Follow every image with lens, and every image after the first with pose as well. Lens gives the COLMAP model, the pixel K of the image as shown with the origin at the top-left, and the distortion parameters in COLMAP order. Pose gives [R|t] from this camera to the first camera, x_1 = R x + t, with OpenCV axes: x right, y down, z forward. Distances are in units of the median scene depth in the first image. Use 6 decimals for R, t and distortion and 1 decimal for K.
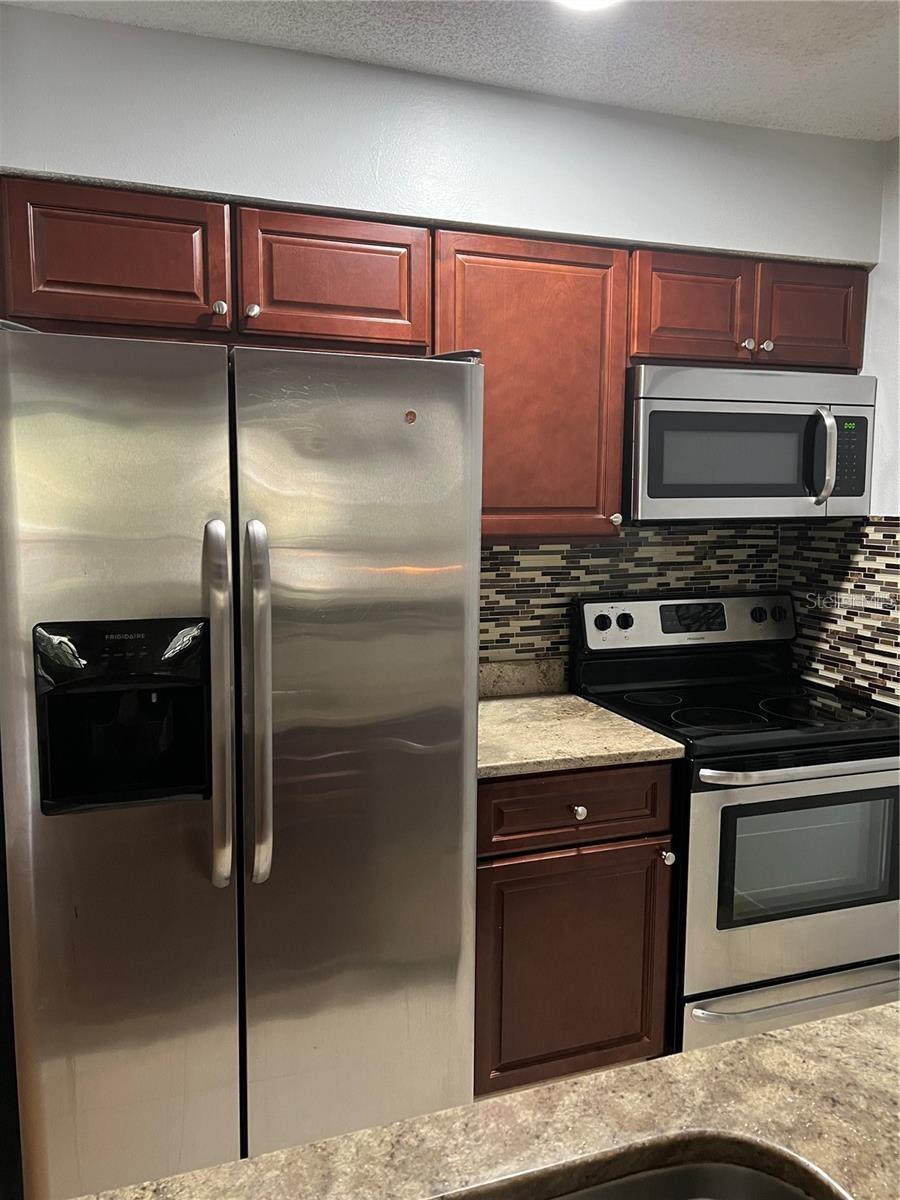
lens RADIAL K [[899.0, 0, 442.2], [0, 899.0, 608.3], [0, 0, 1]] dist [0.027348, -0.025648]
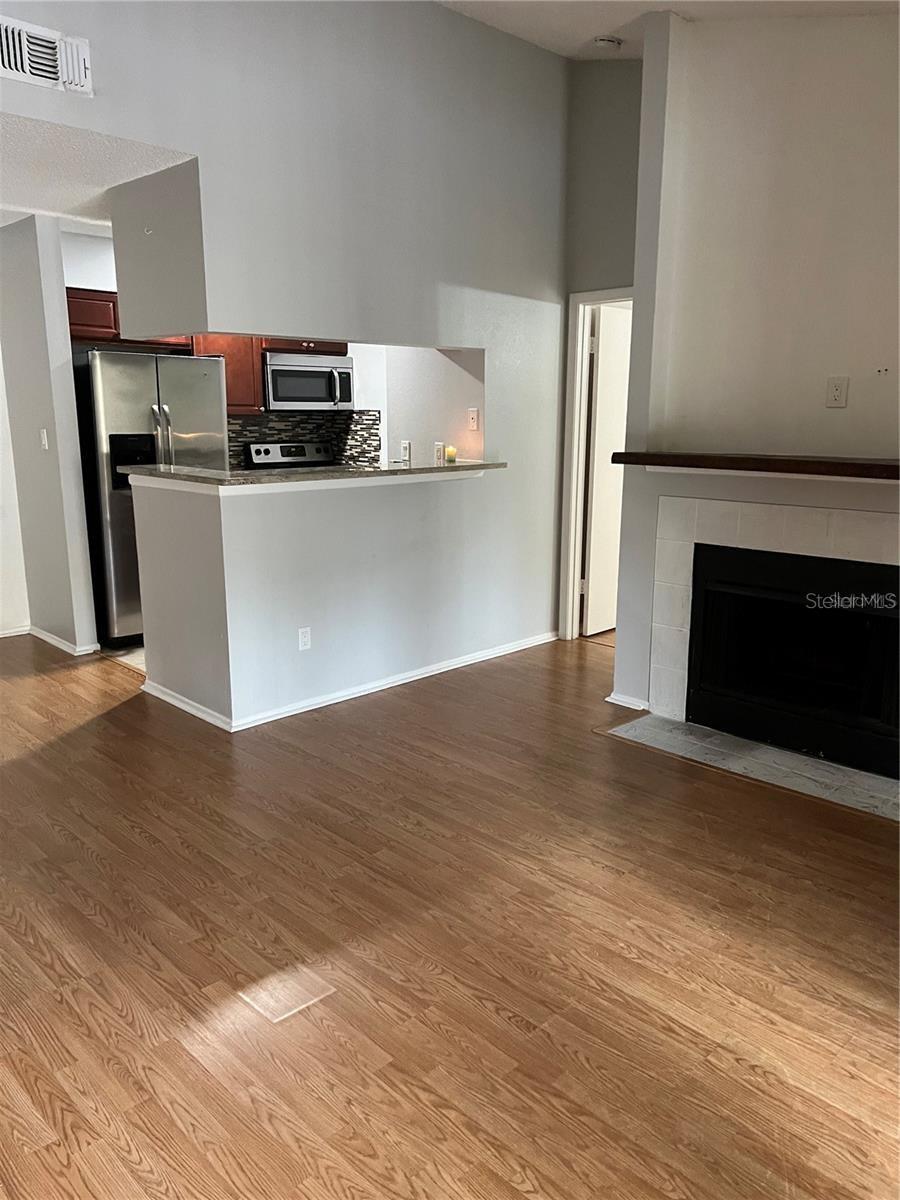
lens RADIAL K [[899.0, 0, 453.0], [0, 899.0, 613.4], [0, 0, 1]] dist [0.027348, -0.025648]
pose [[0.905174, -0.090432, 0.415310, -0.425996], [0.049883, 0.992954, 0.107492, 0.225004], [-0.422105, -0.076582, 0.903307, -1.583384]]
